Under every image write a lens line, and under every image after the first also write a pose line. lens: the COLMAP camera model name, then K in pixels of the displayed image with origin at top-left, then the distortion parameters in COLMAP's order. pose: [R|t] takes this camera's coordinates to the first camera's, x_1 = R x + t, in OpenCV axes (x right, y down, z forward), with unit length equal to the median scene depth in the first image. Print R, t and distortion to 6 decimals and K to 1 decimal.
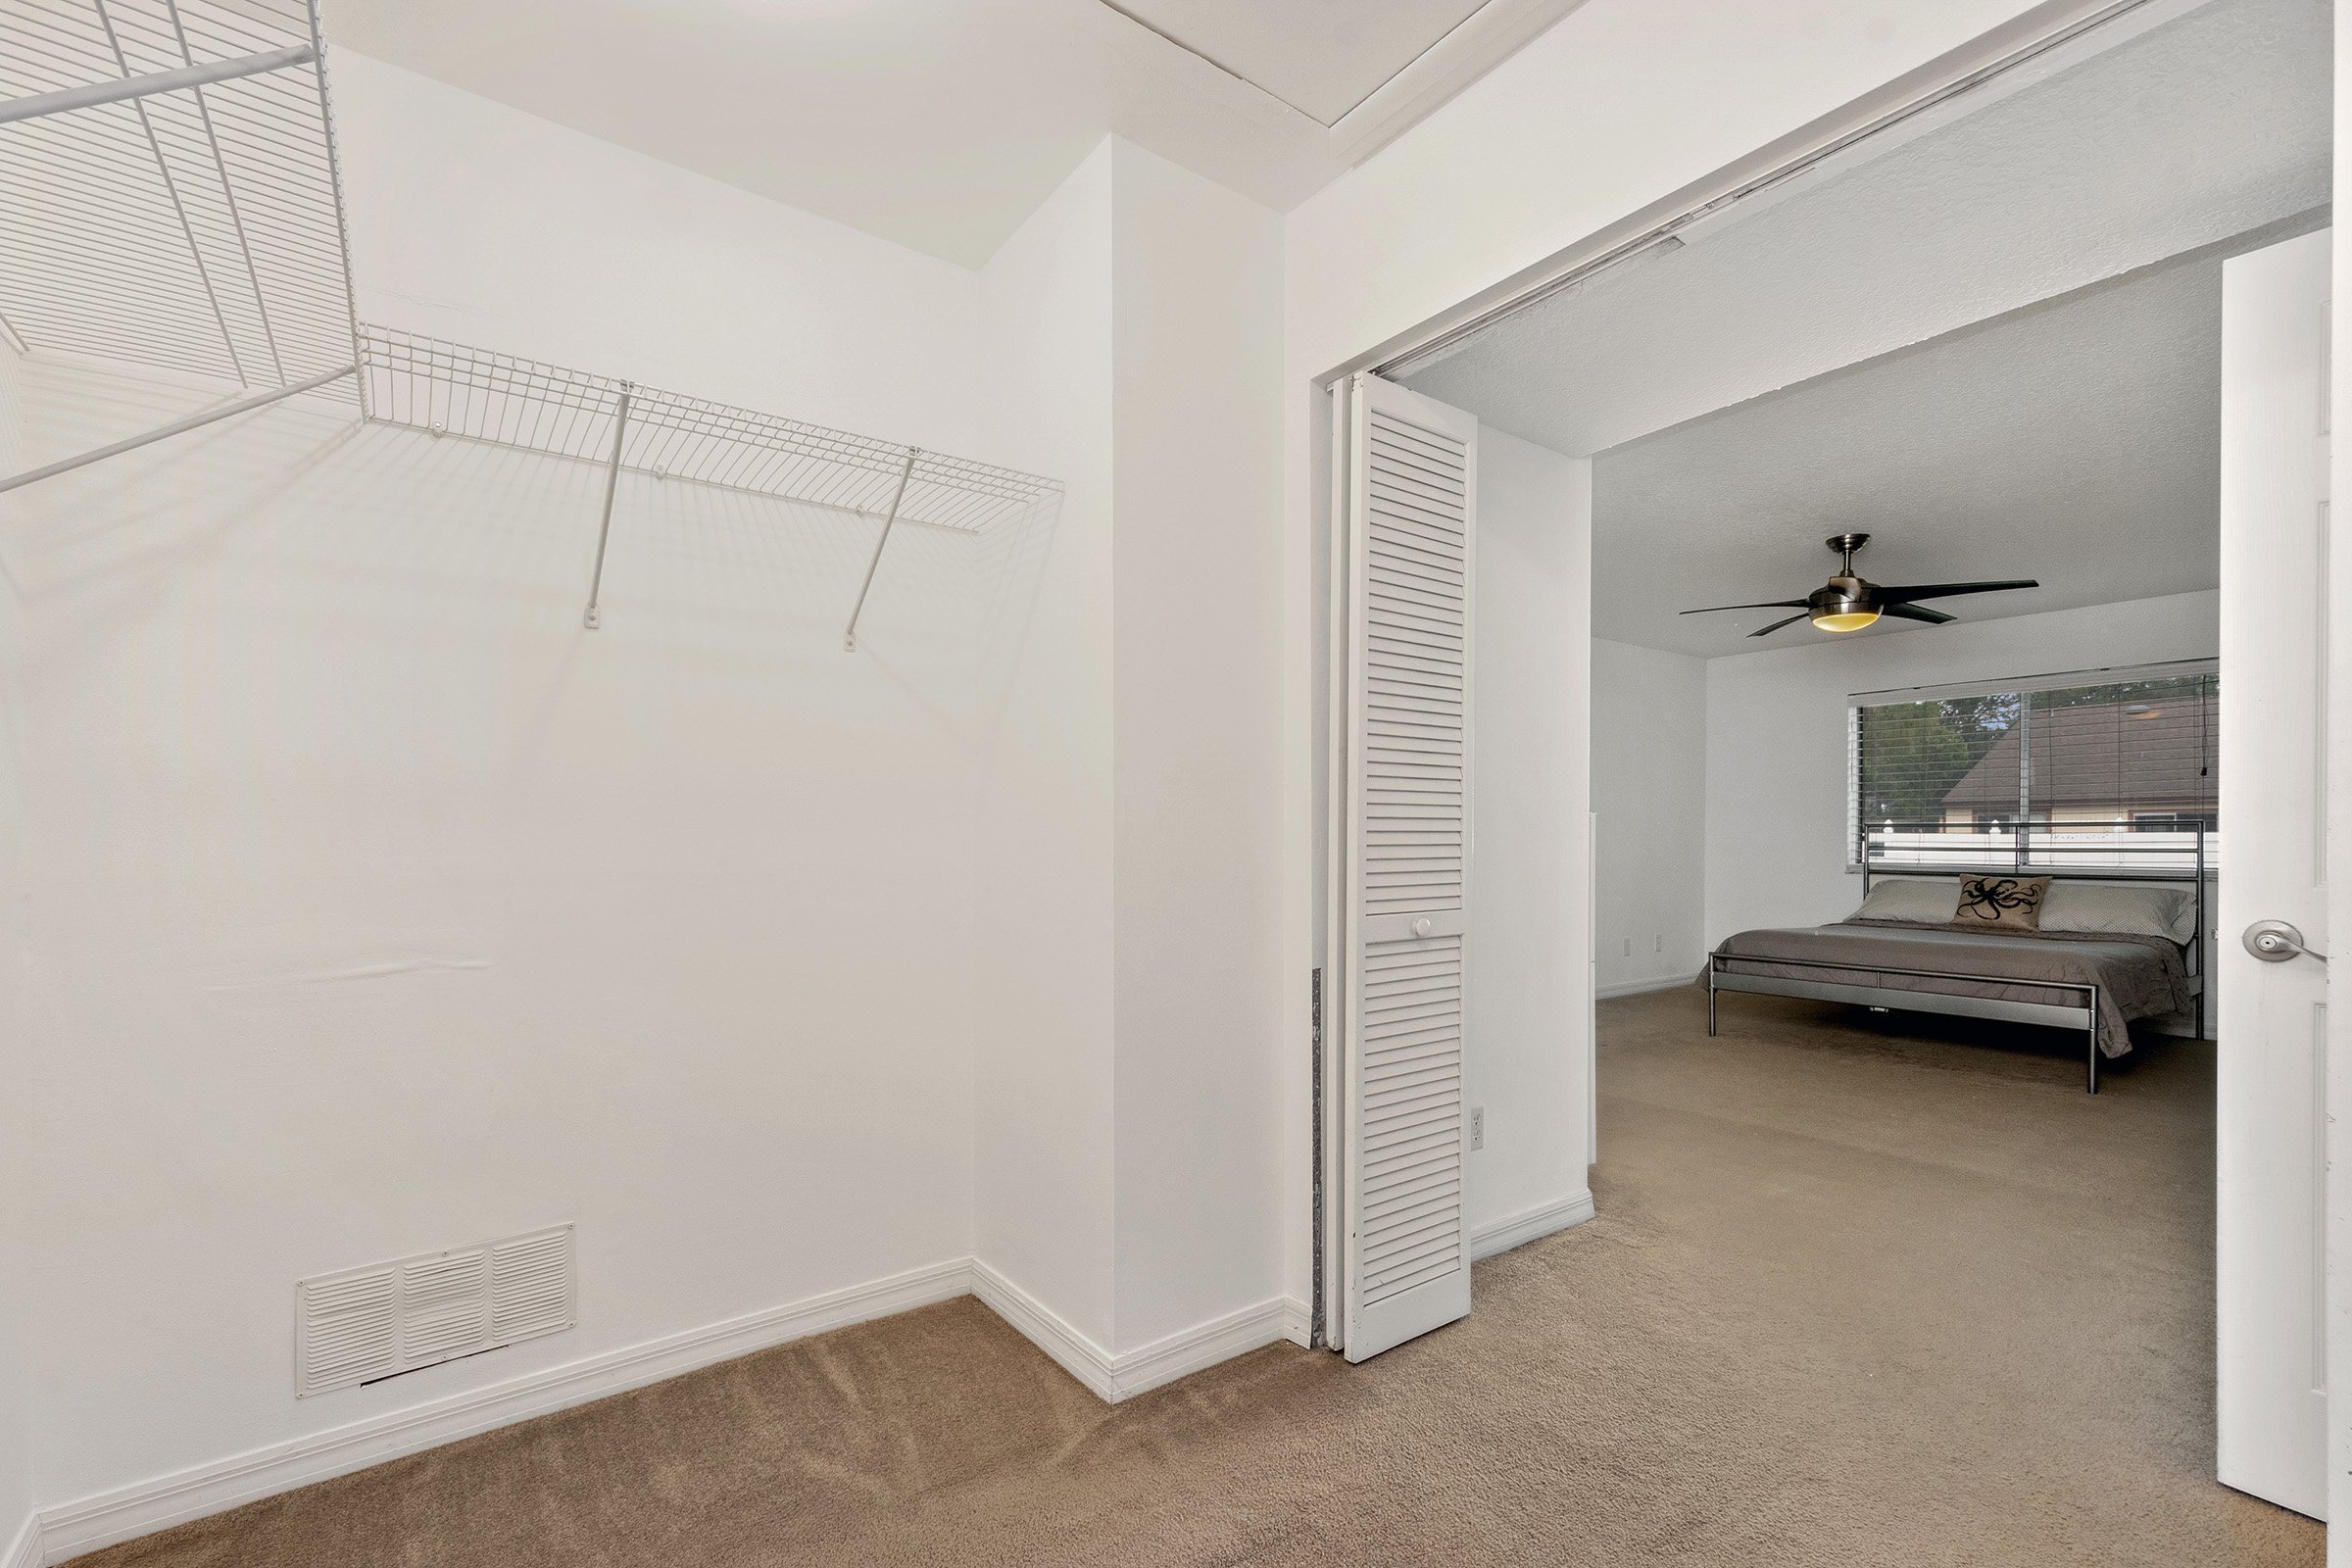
lens RADIAL K [[1032.9, 0, 1156.5], [0, 1032.9, 844.7], [0, 0, 1]] dist [0.031483, -0.016448]
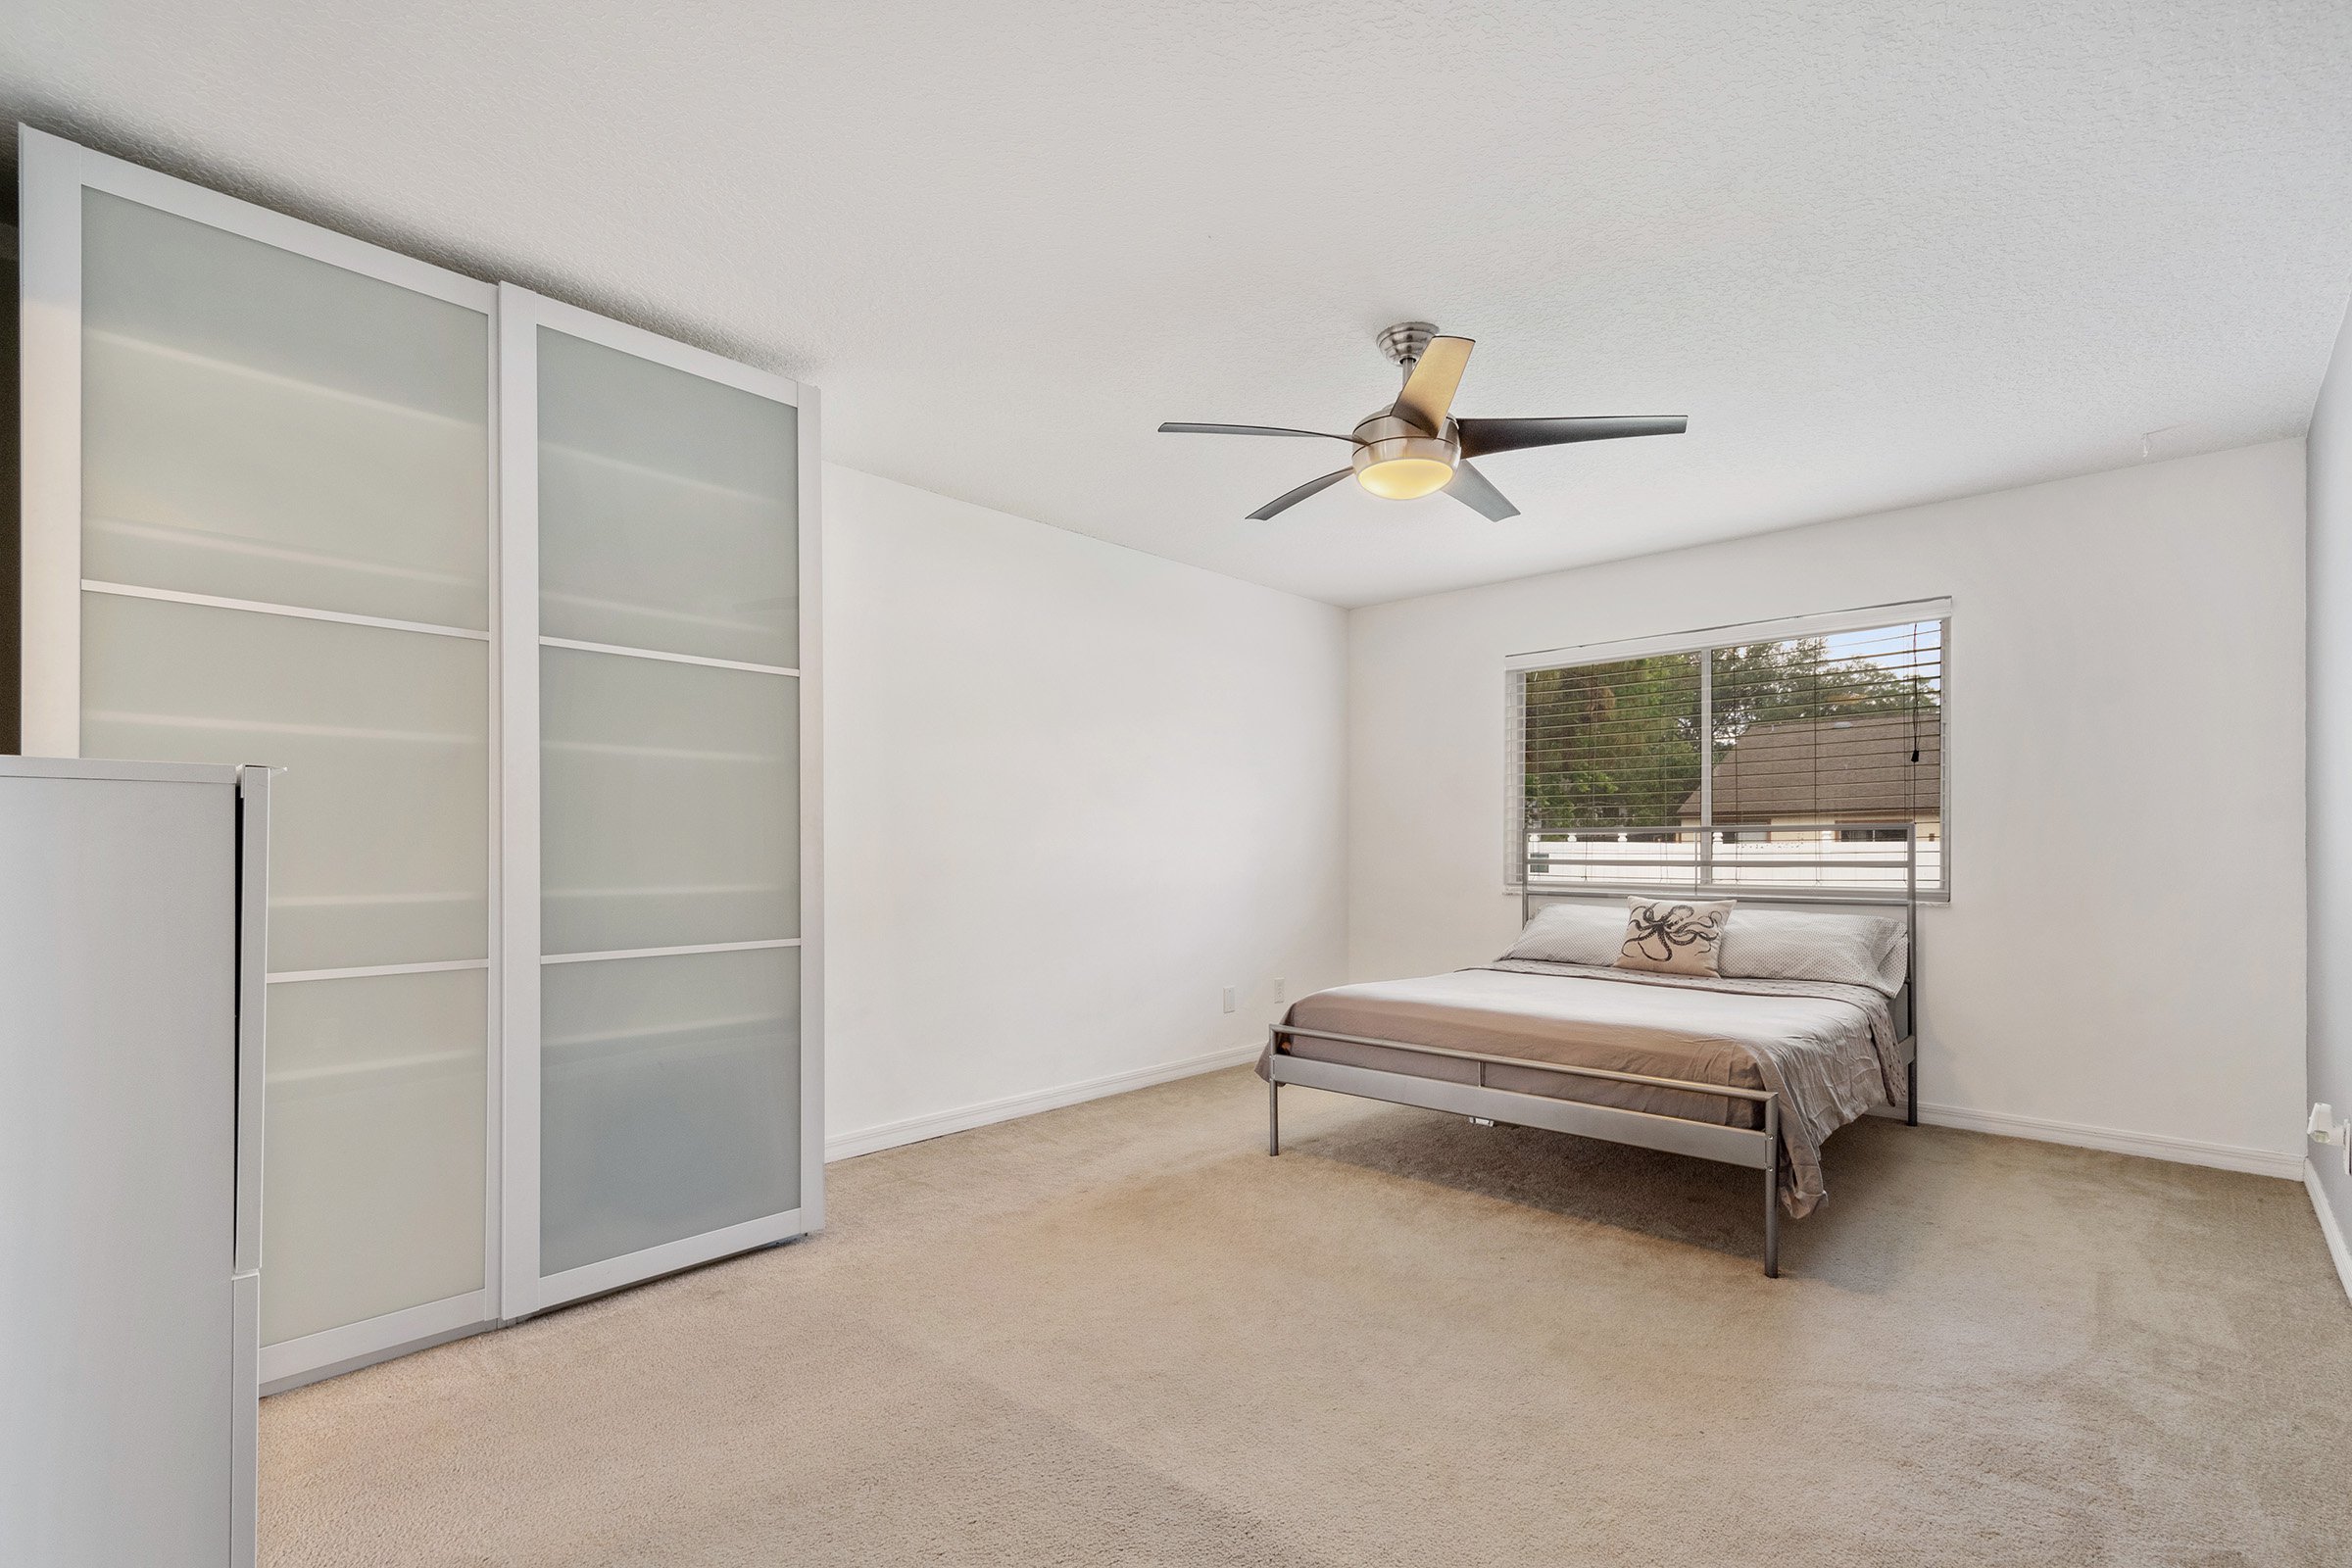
lens RADIAL K [[1032.9, 0, 1156.5], [0, 1032.9, 844.7], [0, 0, 1]] dist [0.031483, -0.016448]
pose [[0.985539, -0.003858, 0.169404, 0.320407], [0.005852, 0.999919, -0.011270, -0.002959], [-0.169347, 0.012099, 0.985482, 0.336457]]
